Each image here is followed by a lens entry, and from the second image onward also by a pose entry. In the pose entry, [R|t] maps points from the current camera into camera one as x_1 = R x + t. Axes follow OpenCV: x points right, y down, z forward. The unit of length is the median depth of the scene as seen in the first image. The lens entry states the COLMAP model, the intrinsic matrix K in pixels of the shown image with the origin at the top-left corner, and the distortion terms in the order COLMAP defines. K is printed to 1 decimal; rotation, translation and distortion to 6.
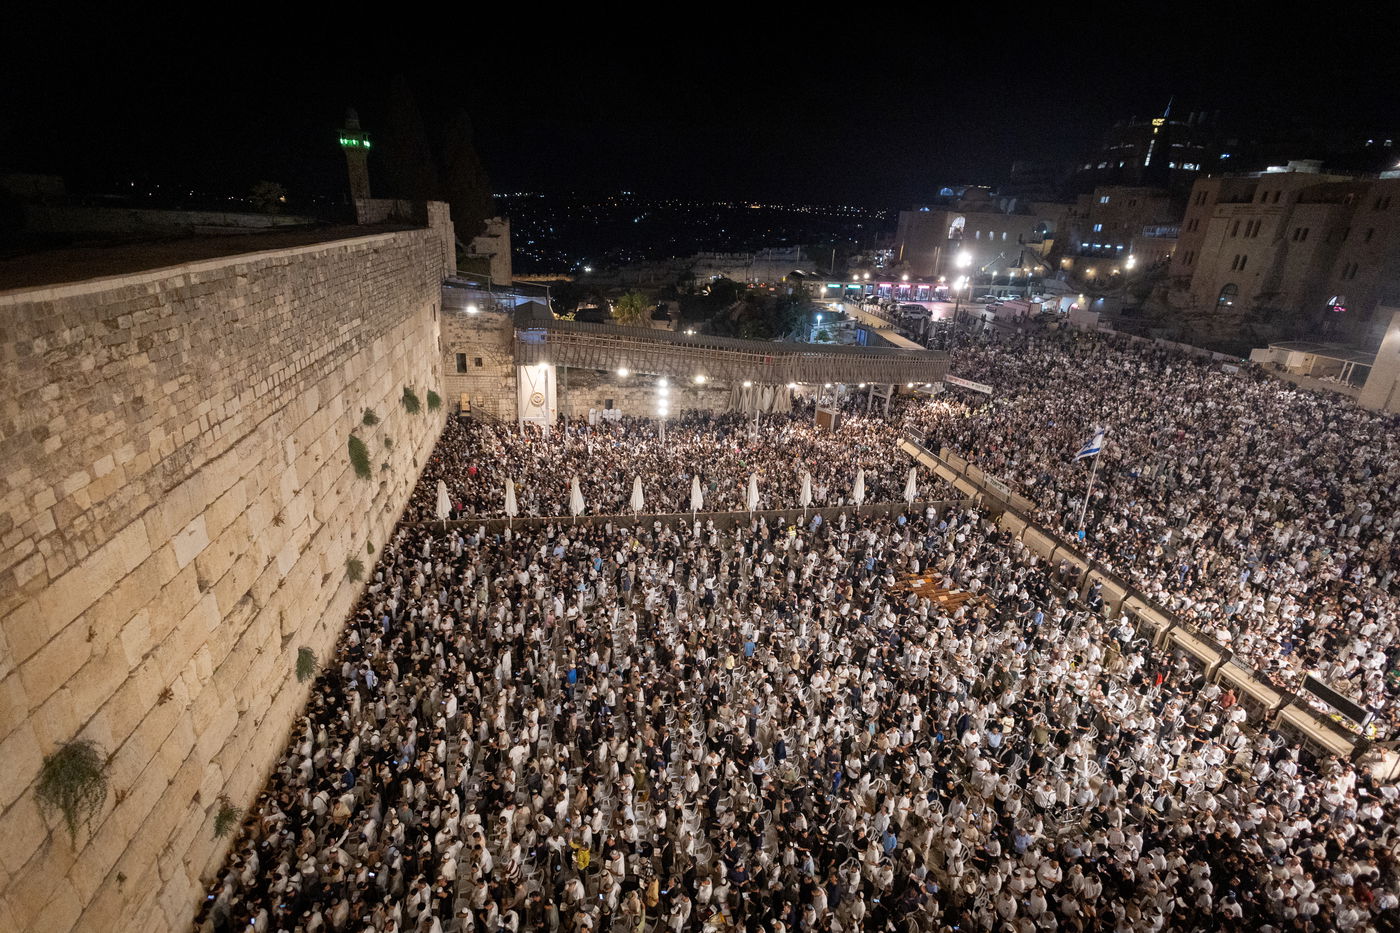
lens RADIAL K [[676.1, 0, 699.1], [0, 676.1, 478.4], [0, 0, 1]] dist [-0.005578, 0.004556]
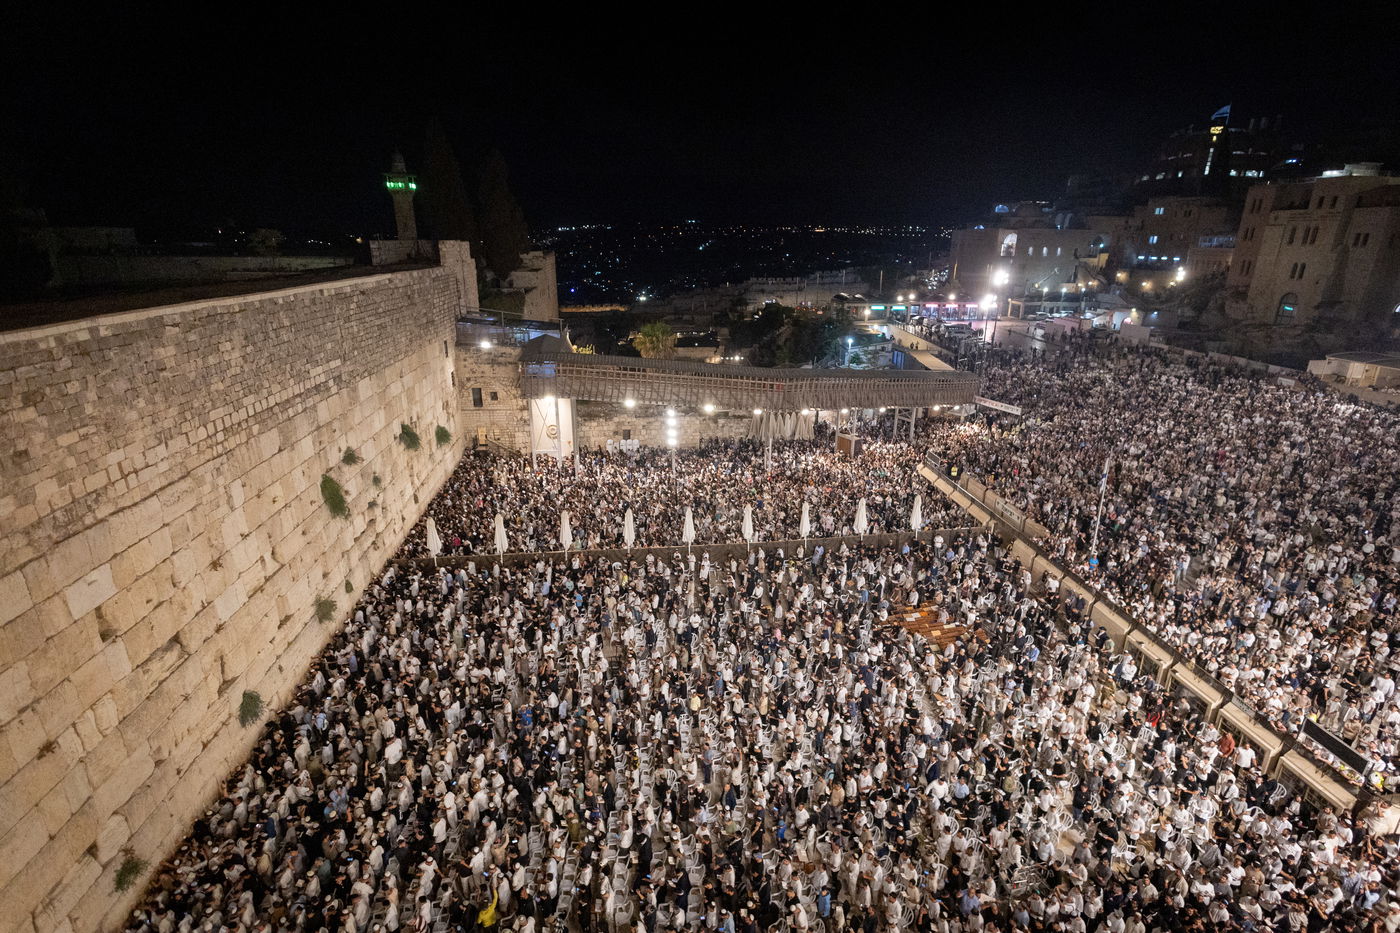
lens RADIAL K [[676.1, 0, 742.2], [0, 676.1, 481.4], [0, 0, 1]] dist [-0.005578, 0.004556]
pose [[0.998427, -0.017808, -0.053169, 0.130260], [0.016236, 0.999423, -0.029848, -0.011903], [0.053670, 0.028938, 0.998139, 0.021963]]
